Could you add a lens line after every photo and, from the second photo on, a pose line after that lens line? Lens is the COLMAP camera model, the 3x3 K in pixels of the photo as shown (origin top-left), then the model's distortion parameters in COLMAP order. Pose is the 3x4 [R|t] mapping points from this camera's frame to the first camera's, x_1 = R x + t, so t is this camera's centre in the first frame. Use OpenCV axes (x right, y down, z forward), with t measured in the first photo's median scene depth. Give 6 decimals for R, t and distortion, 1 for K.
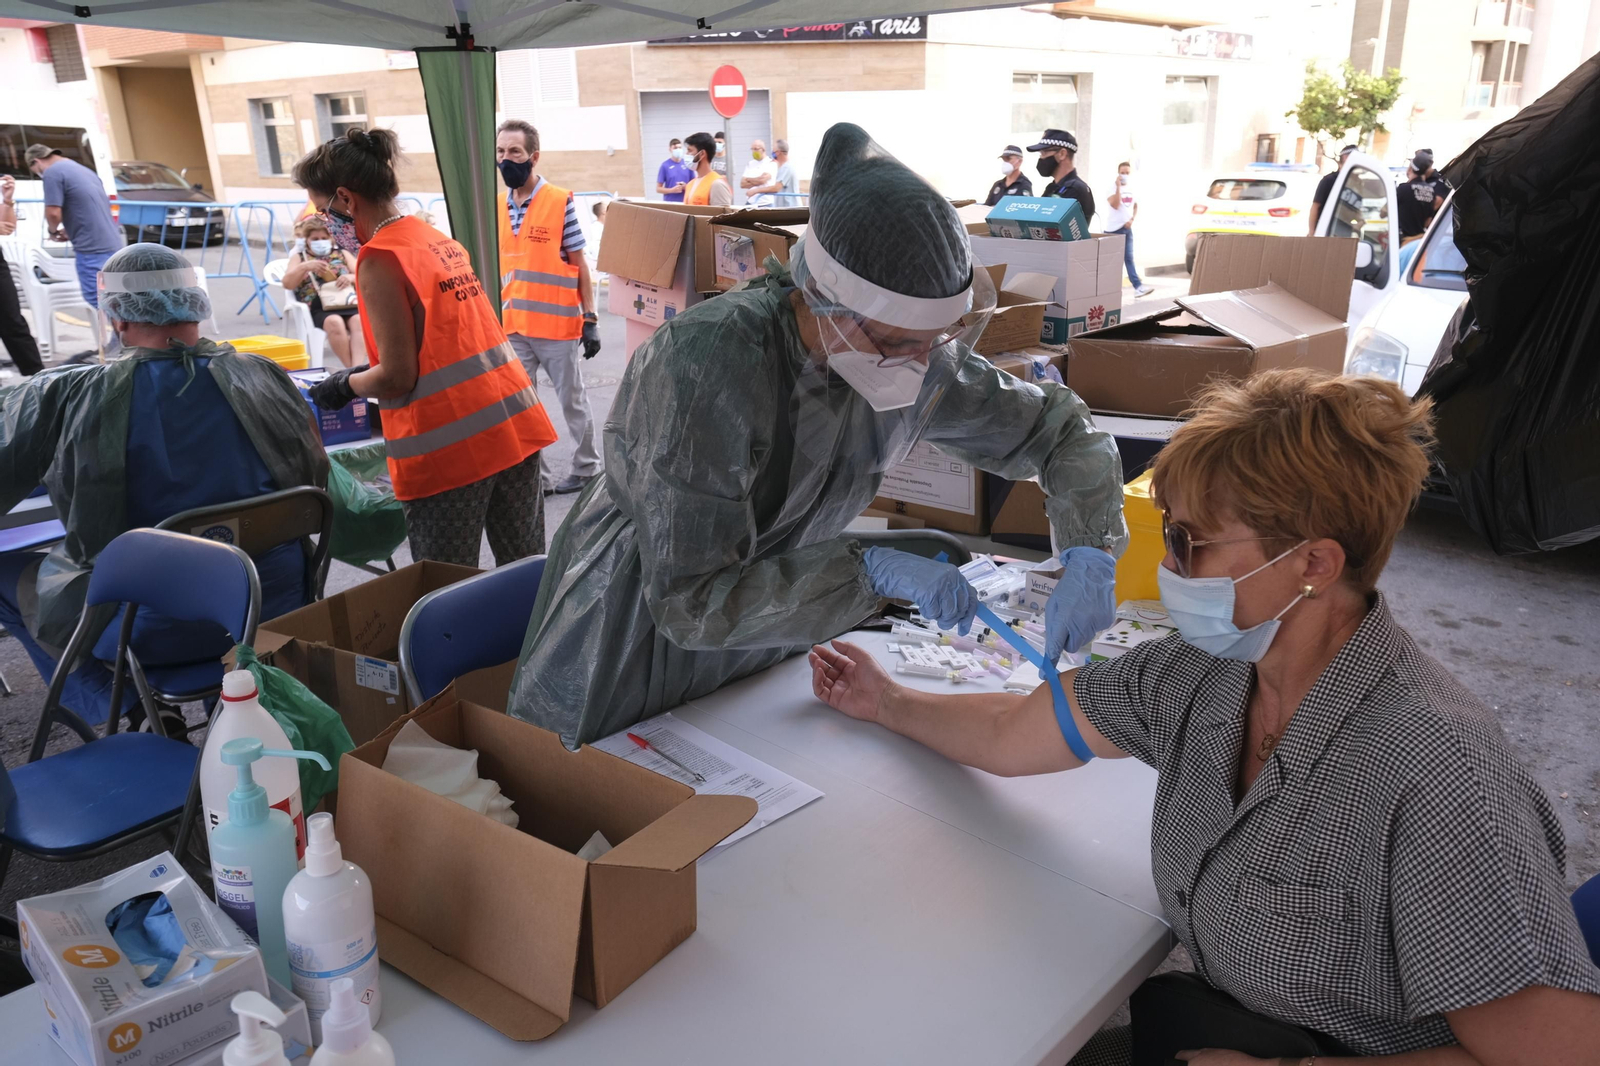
lens RADIAL K [[1175.5, 0, 800.0], [0, 1175.5, 533.0], [0, 0, 1]] dist [0.003455, 0.002104]
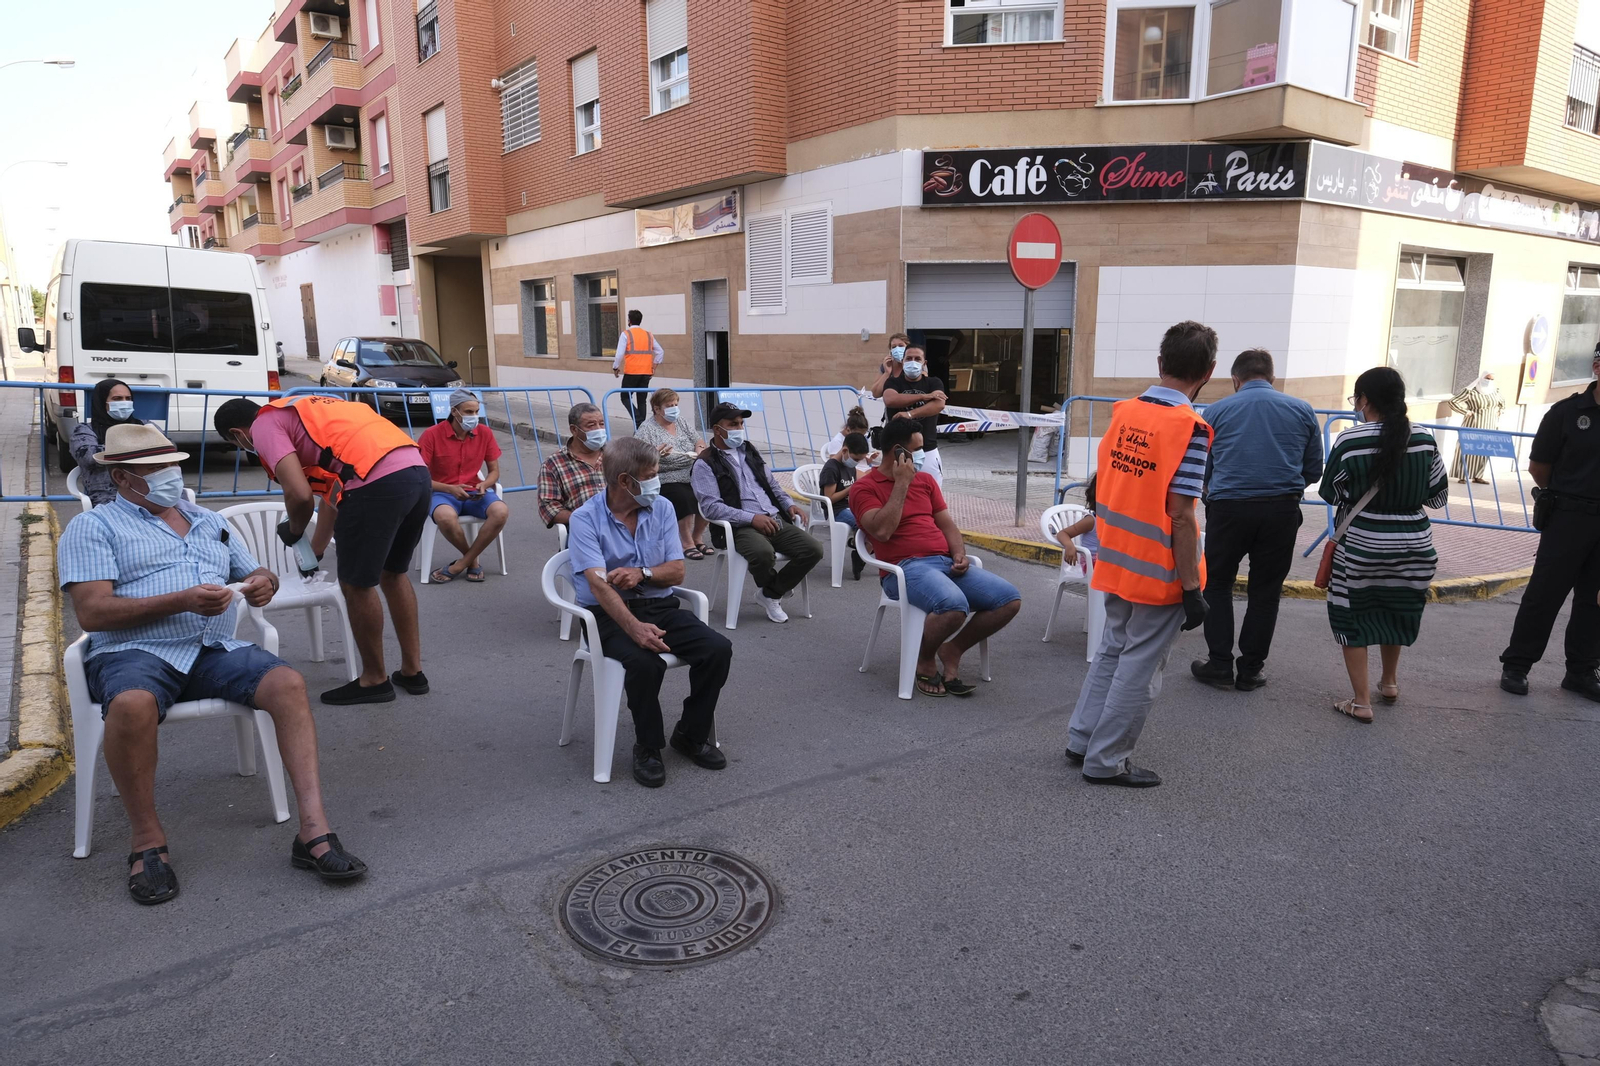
lens RADIAL K [[985.0, 0, 800.0], [0, 985.0, 533.0], [0, 0, 1]] dist [0.001189, -0.003375]
pose [[0.972452, 0.067197, -0.223207, -0.043161], [-0.094775, 0.988808, -0.115227, -0.104848], [0.212965, 0.133207, 0.967937, 0.341638]]
